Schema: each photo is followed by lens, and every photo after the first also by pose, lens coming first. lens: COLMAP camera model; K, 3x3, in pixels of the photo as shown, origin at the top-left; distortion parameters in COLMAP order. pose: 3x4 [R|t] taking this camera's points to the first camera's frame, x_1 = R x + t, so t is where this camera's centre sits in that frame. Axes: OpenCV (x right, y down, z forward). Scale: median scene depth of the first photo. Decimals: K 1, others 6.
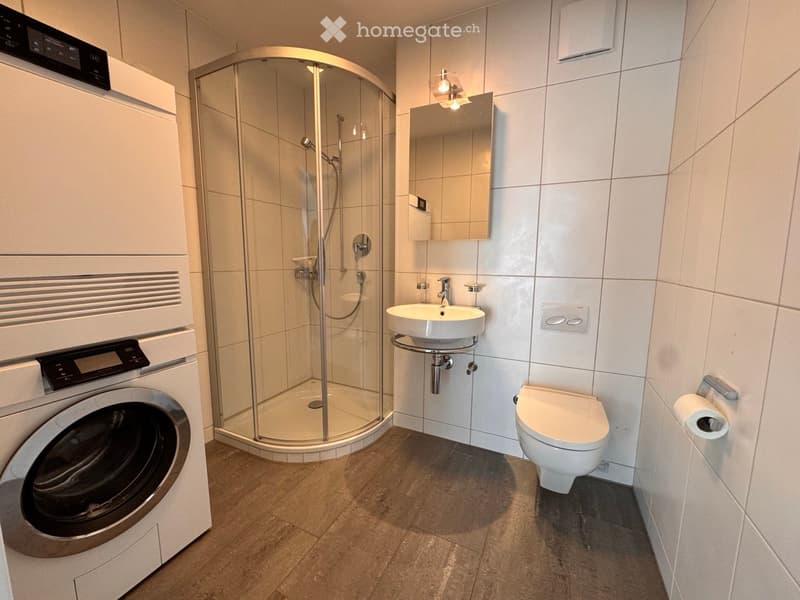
lens RADIAL K [[325.6, 0, 400.7], [0, 325.6, 300.5], [0, 0, 1]] dist [-0.000686, -0.000374]
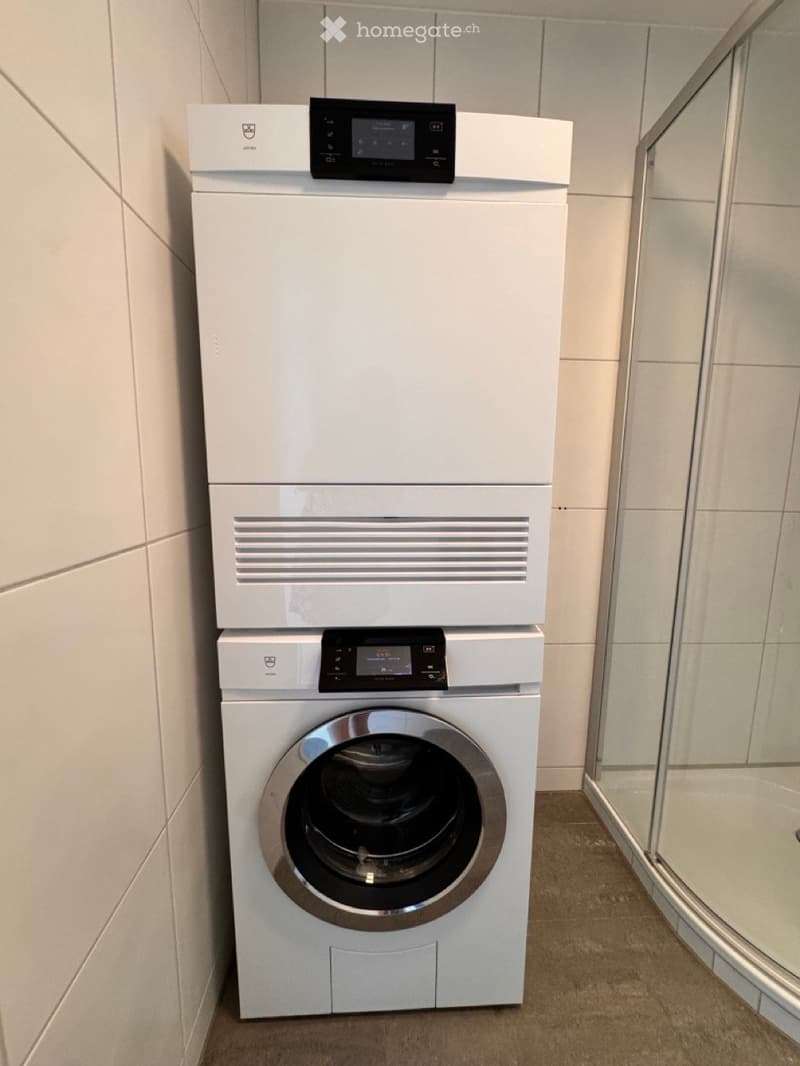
lens RADIAL K [[433.9, 0, 397.9], [0, 433.9, 536.9], [0, 0, 1]] dist [-0.000686, -0.000374]
pose [[0.490339, 0.128085, -0.862069, -0.185851], [-0.121085, 0.989561, 0.078156, -0.080944], [0.863080, 0.066061, 0.500729, 0.455199]]
